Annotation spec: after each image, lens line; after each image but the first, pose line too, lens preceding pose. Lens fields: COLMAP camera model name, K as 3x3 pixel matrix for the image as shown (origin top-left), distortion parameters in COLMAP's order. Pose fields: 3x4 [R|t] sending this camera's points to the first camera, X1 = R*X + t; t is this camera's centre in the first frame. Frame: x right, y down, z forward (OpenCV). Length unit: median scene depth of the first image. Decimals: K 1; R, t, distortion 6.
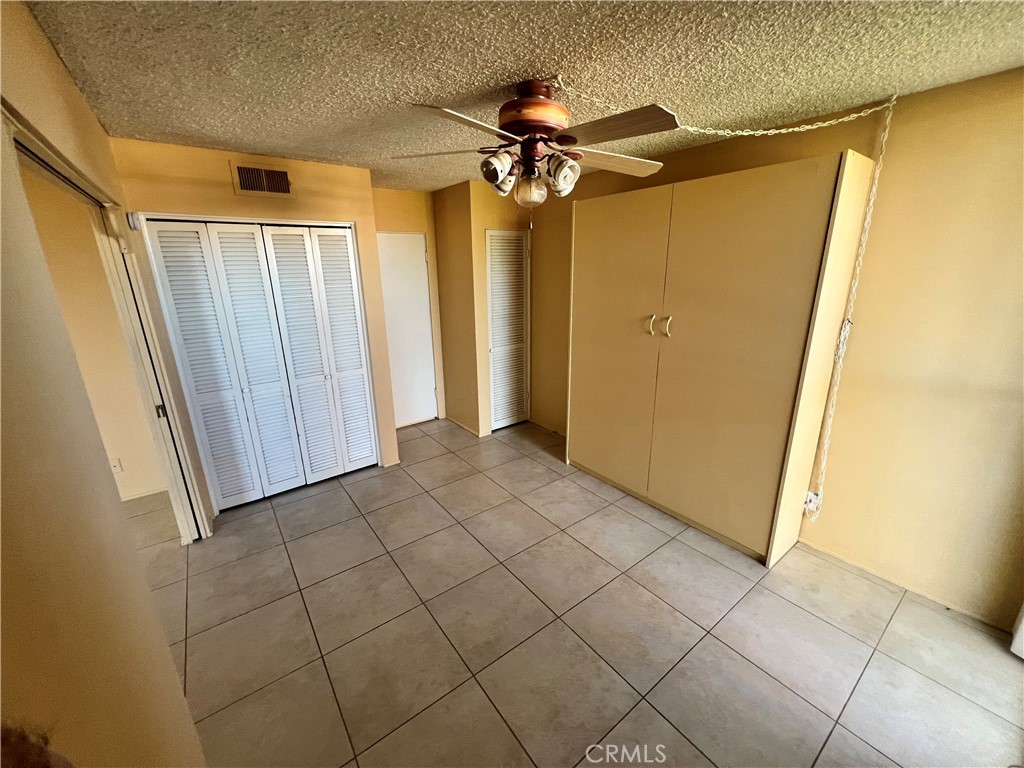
lens RADIAL K [[409.4, 0, 509.9], [0, 409.4, 382.3], [0, 0, 1]] dist [-0.002548, -0.000173]
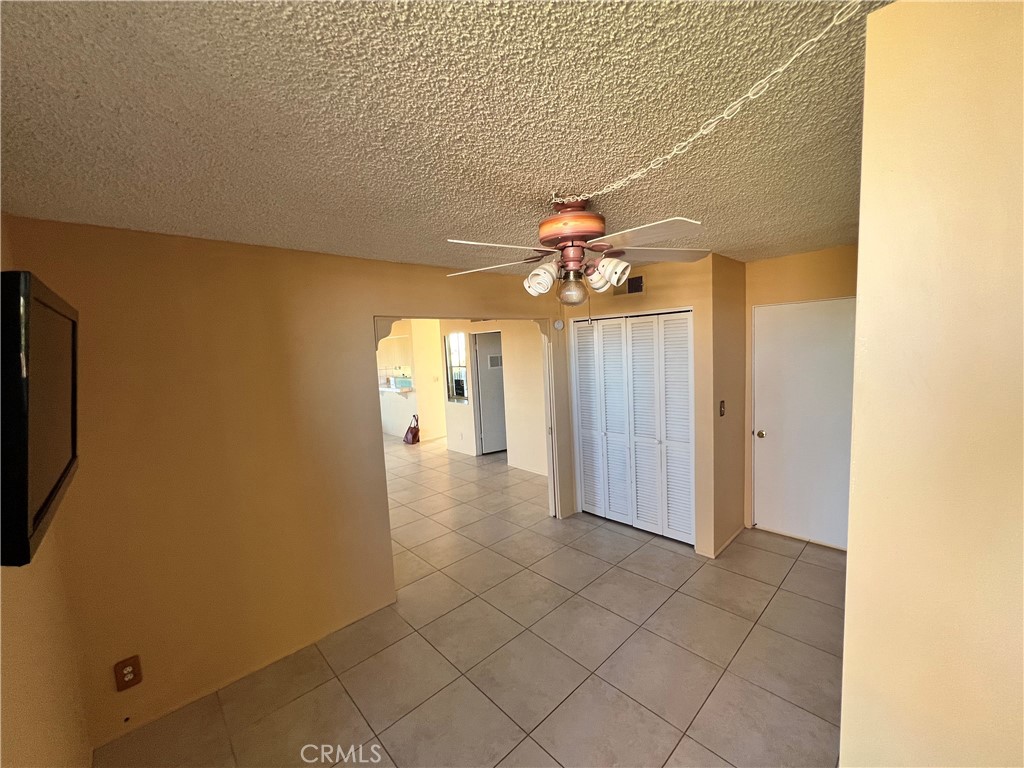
lens RADIAL K [[409.4, 0, 509.9], [0, 409.4, 382.3], [0, 0, 1]] dist [-0.002548, -0.000173]
pose [[0.111315, 0.100008, -0.988740, 0.700661], [-0.227381, 0.971094, 0.072624, -0.187006], [0.967423, 0.216737, 0.130837, 0.496100]]
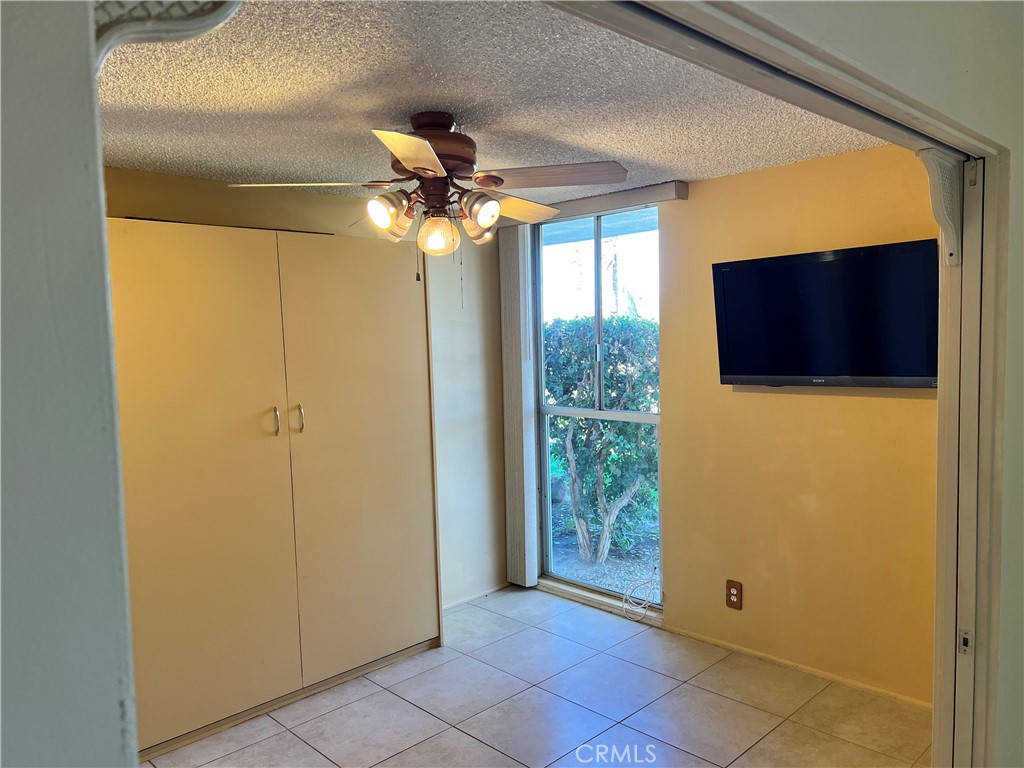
lens RADIAL K [[770.5, 0, 512.0], [0, 770.5, 384.0], [0, 0, 1]] dist [0.002387, 0.000364]
pose [[-0.133085, -0.051058, 0.989789, -0.944630], [0.302220, 0.949019, 0.089591, -0.193707], [-0.943902, 0.311057, -0.110870, 0.724294]]
